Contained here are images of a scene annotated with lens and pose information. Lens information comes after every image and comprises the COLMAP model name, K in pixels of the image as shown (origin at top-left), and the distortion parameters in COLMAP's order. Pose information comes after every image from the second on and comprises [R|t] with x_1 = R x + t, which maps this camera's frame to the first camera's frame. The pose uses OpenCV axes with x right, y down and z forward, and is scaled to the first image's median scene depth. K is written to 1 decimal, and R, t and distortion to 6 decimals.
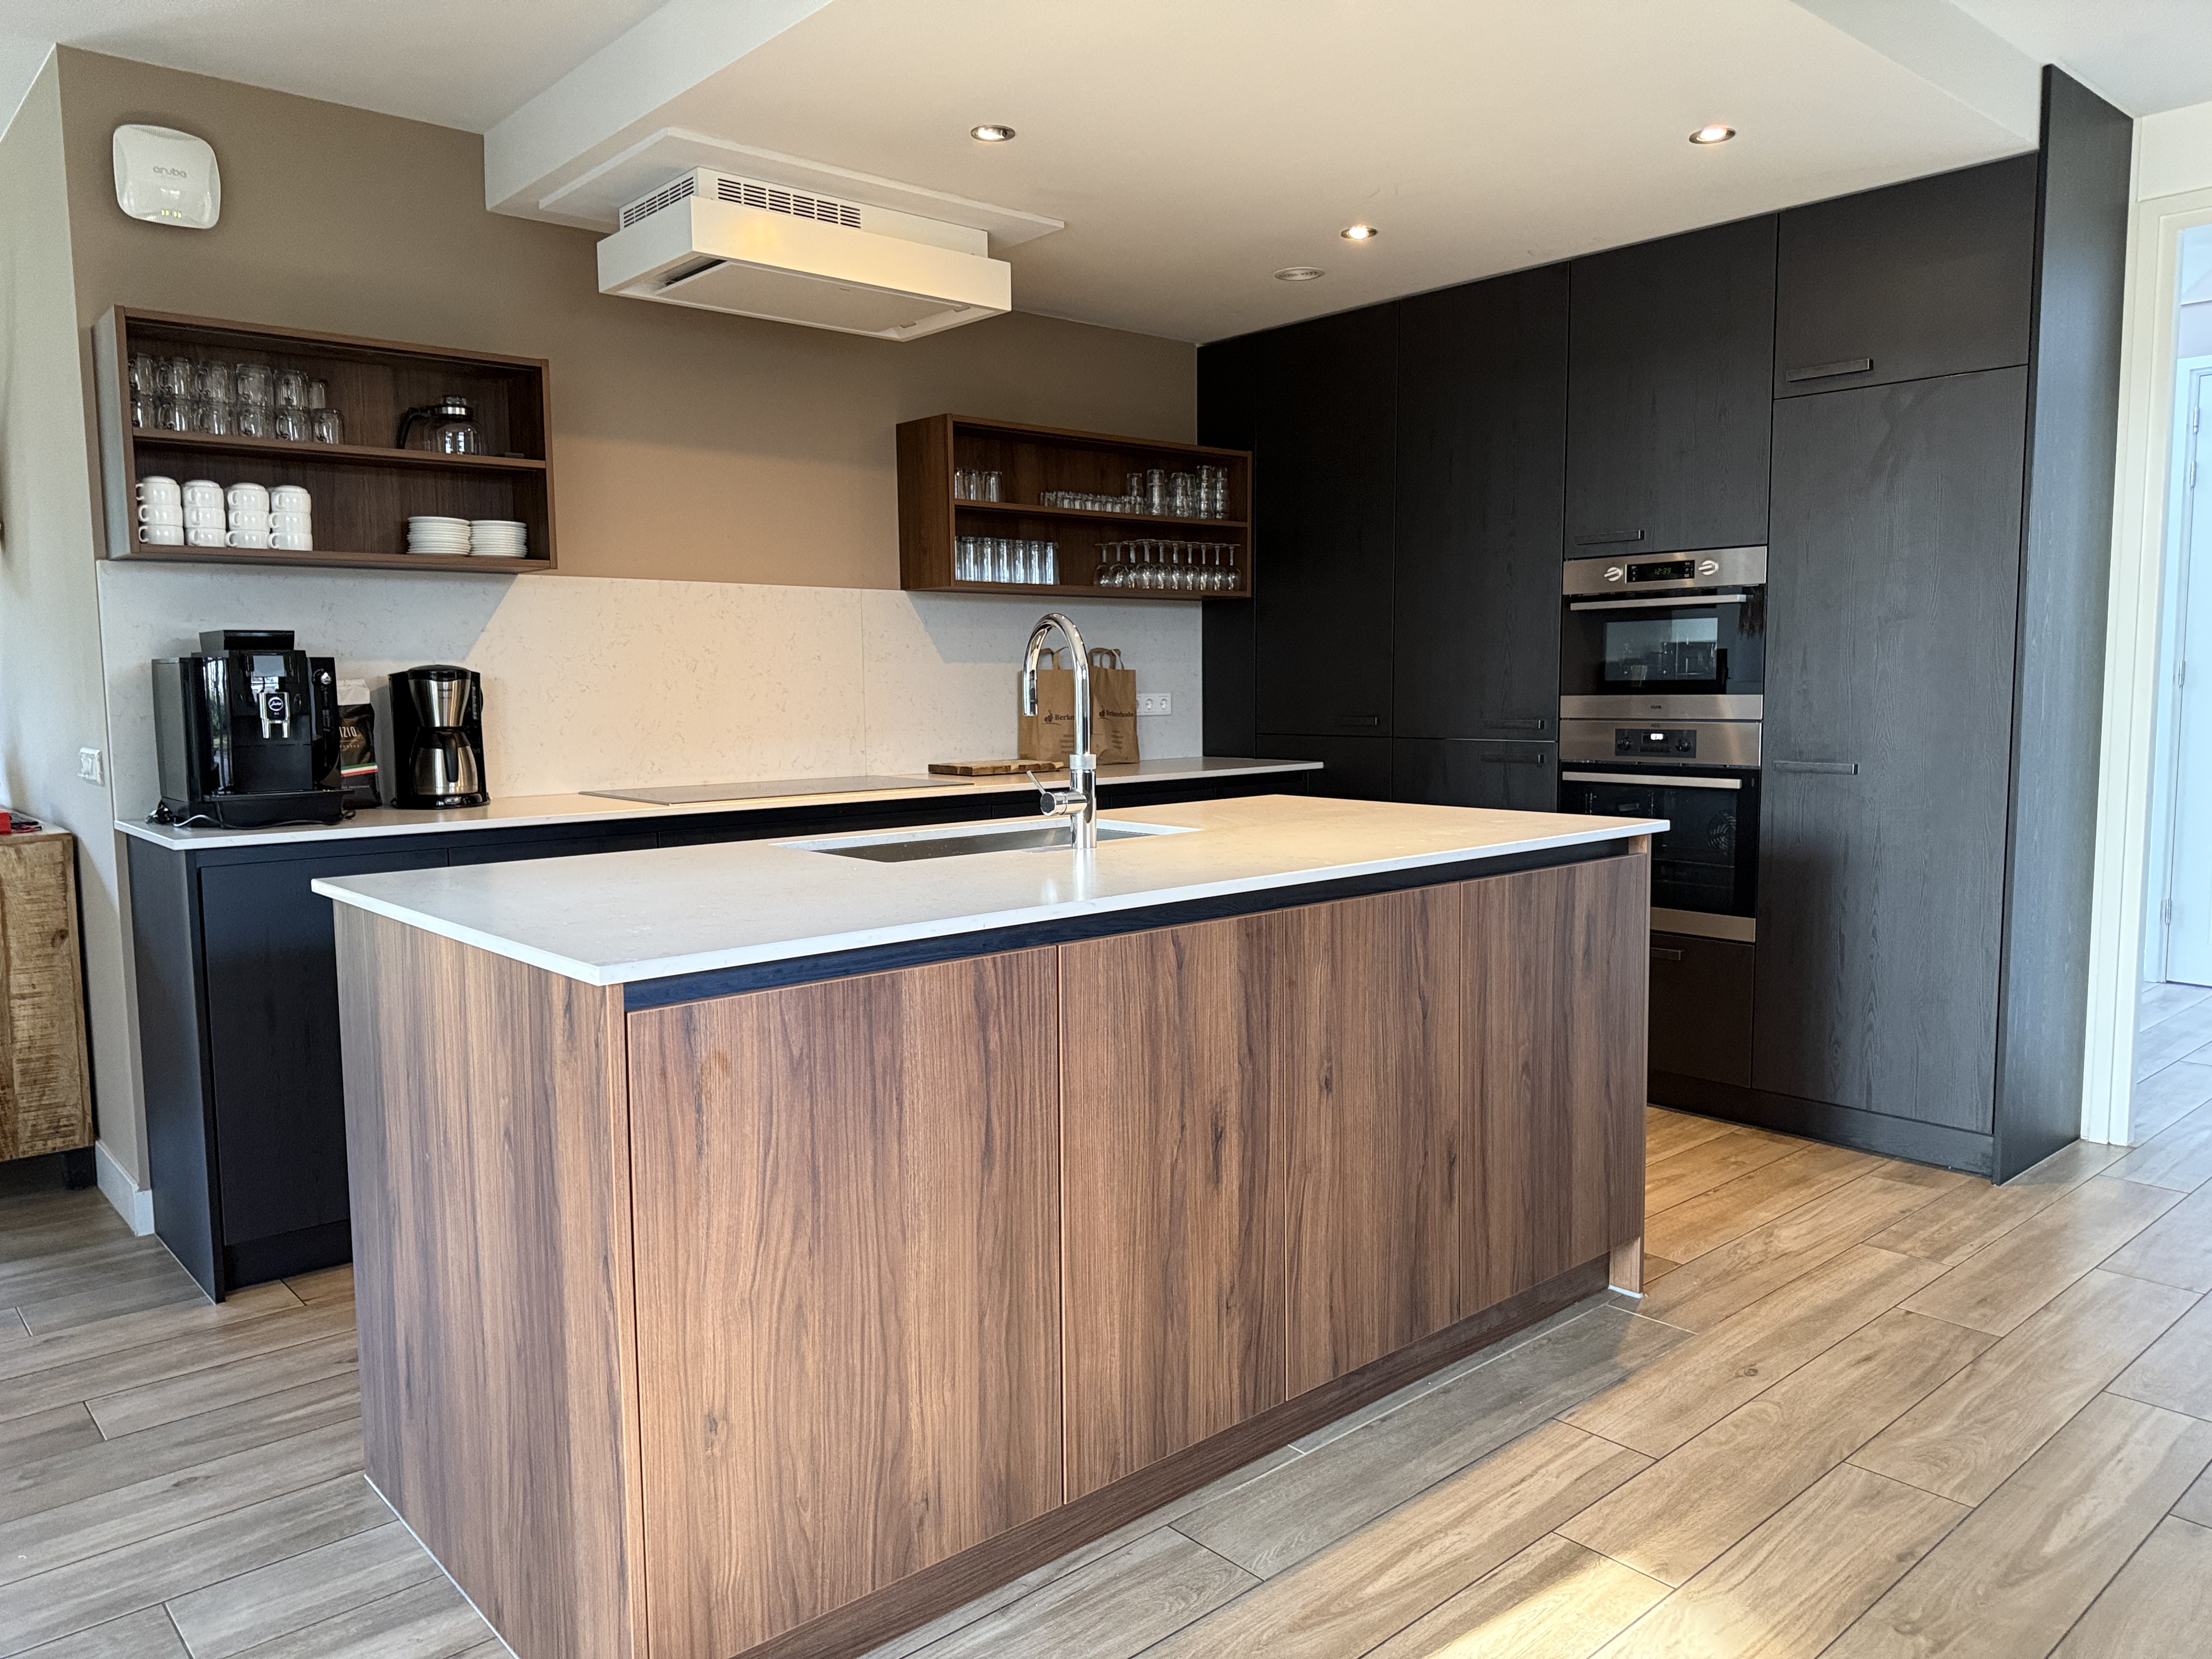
lens RADIAL K [[1550.7, 0, 1106.0], [0, 1550.7, 829.5], [0, 0, 1]] dist [0.055681, -0.049469]
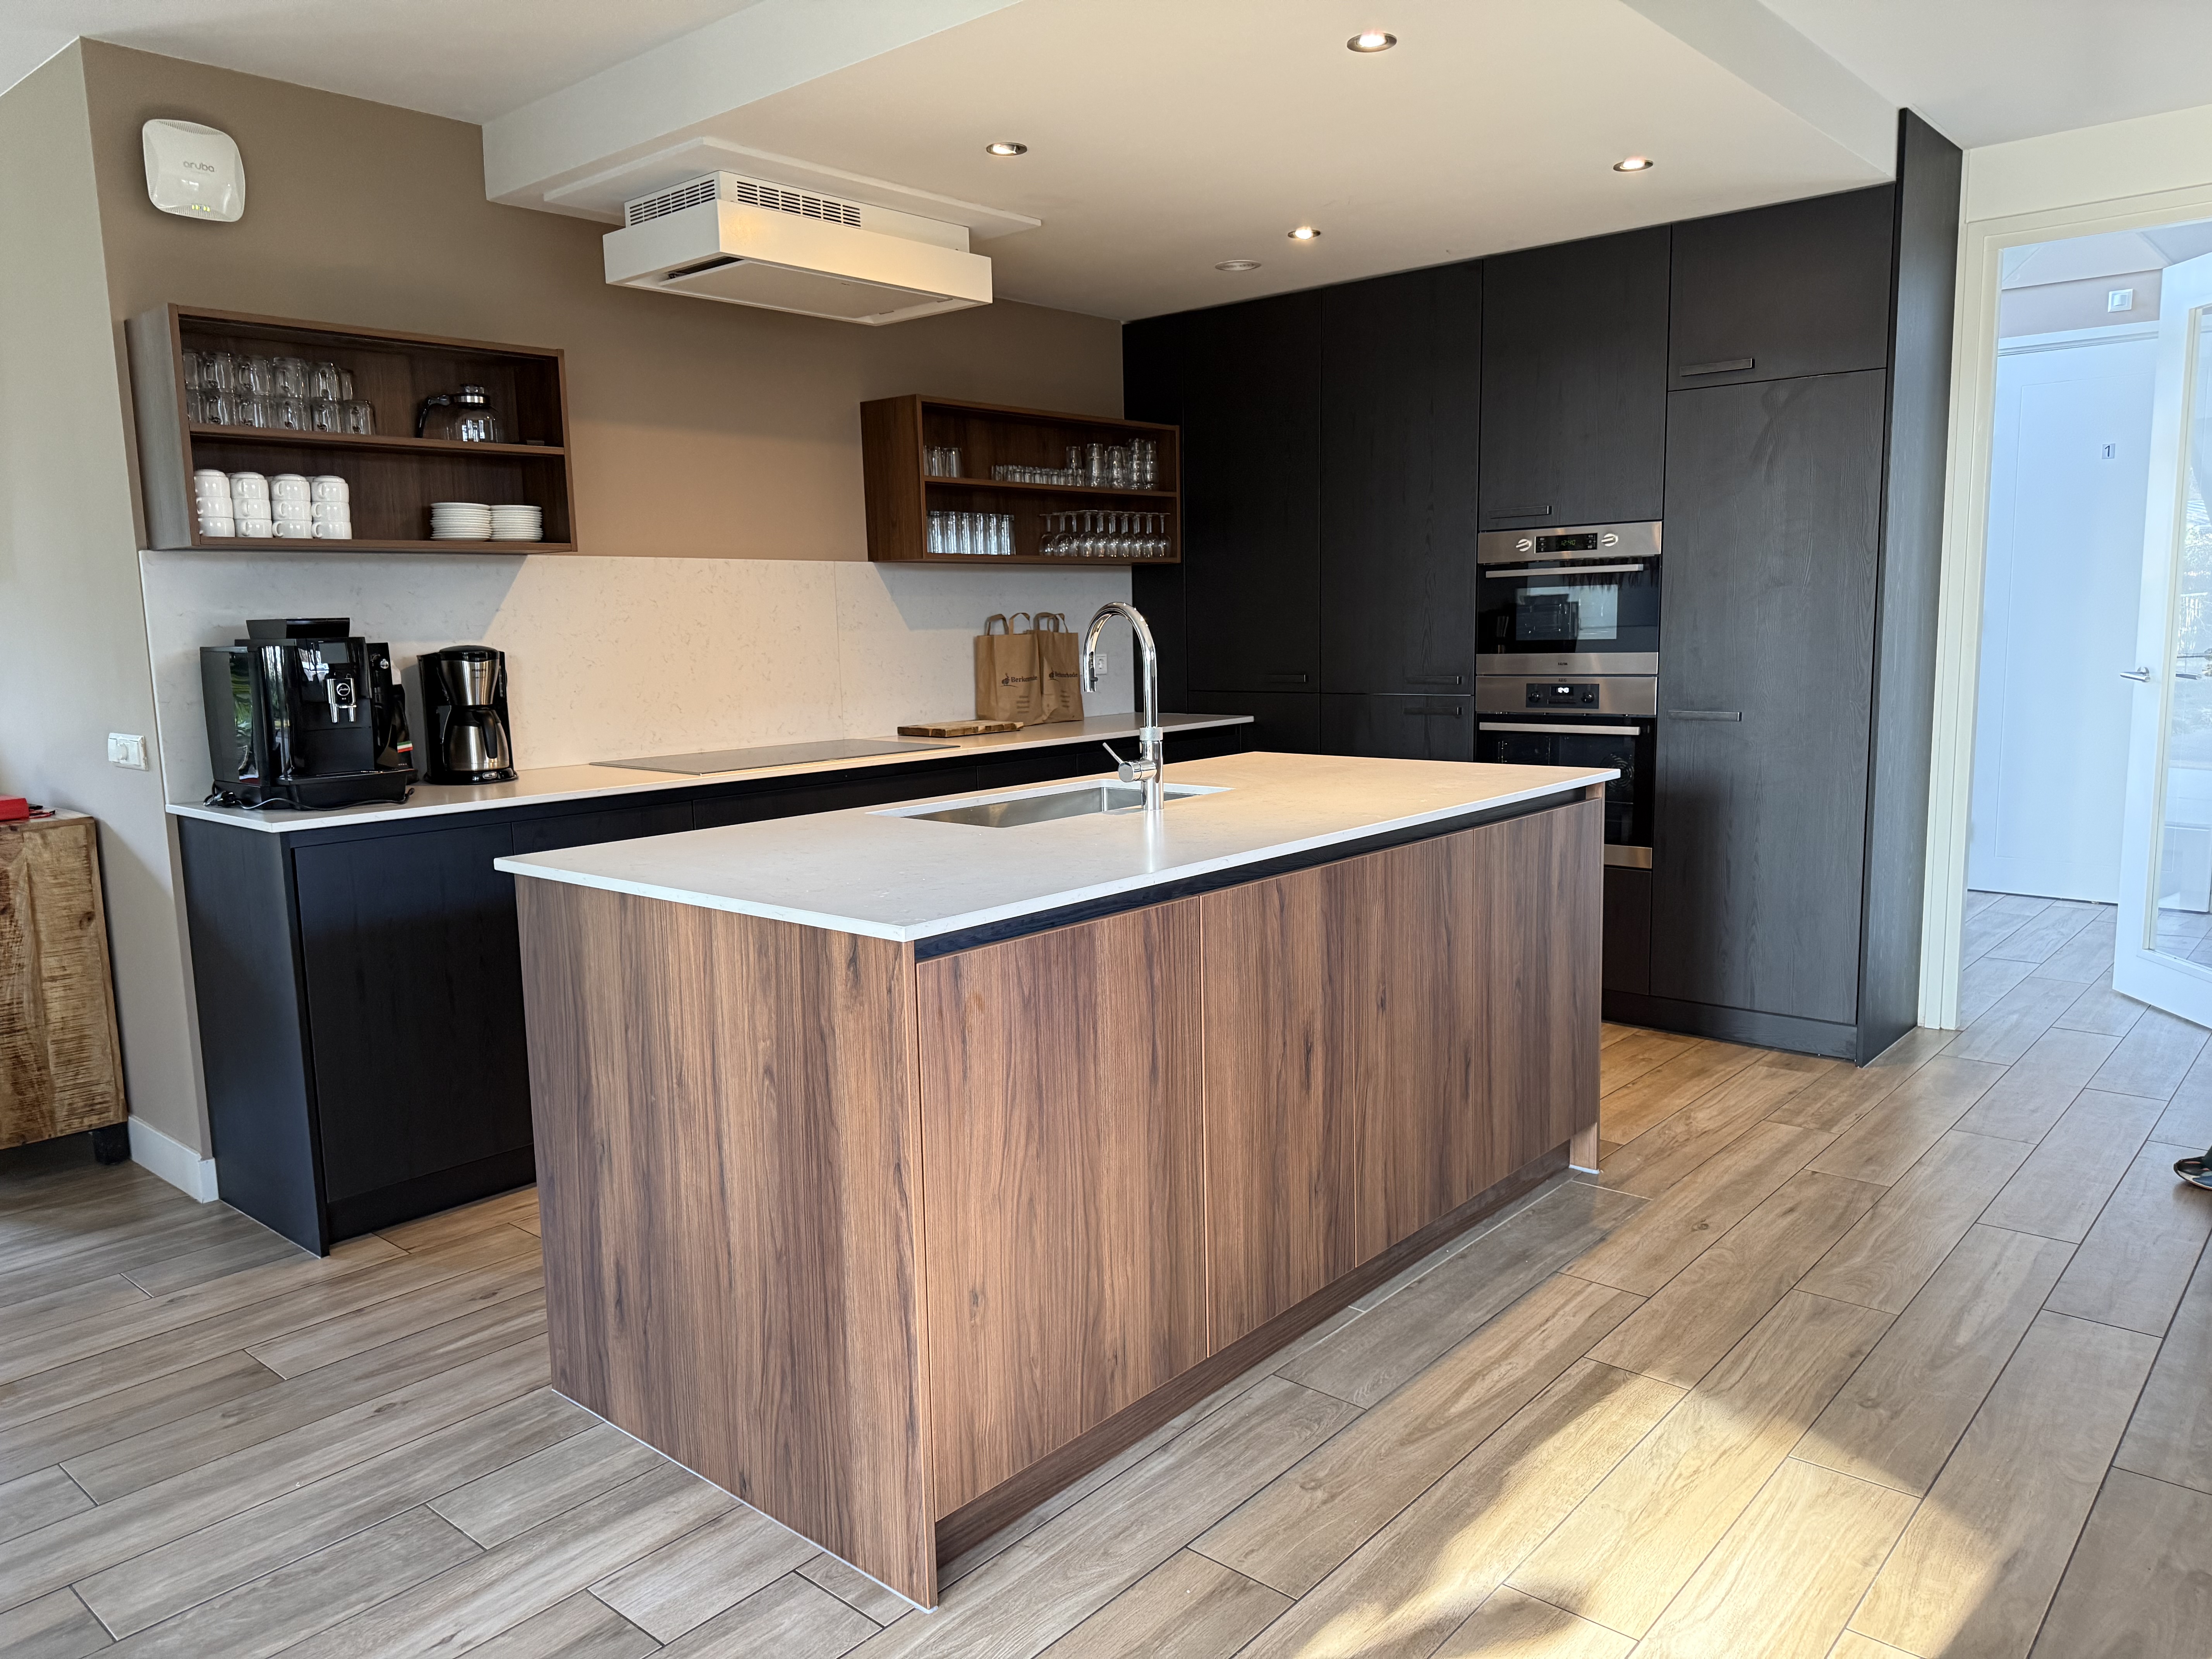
lens RADIAL K [[1550.7, 0, 1117.8], [0, 1550.7, 830.3], [0, 0, 1]] dist [0.080584, -0.088391]
pose [[0.991322, -0.029935, 0.128001, -0.177361], [0.024931, 0.998868, 0.040514, -0.018312], [-0.129069, -0.036971, 0.990946, -0.125314]]
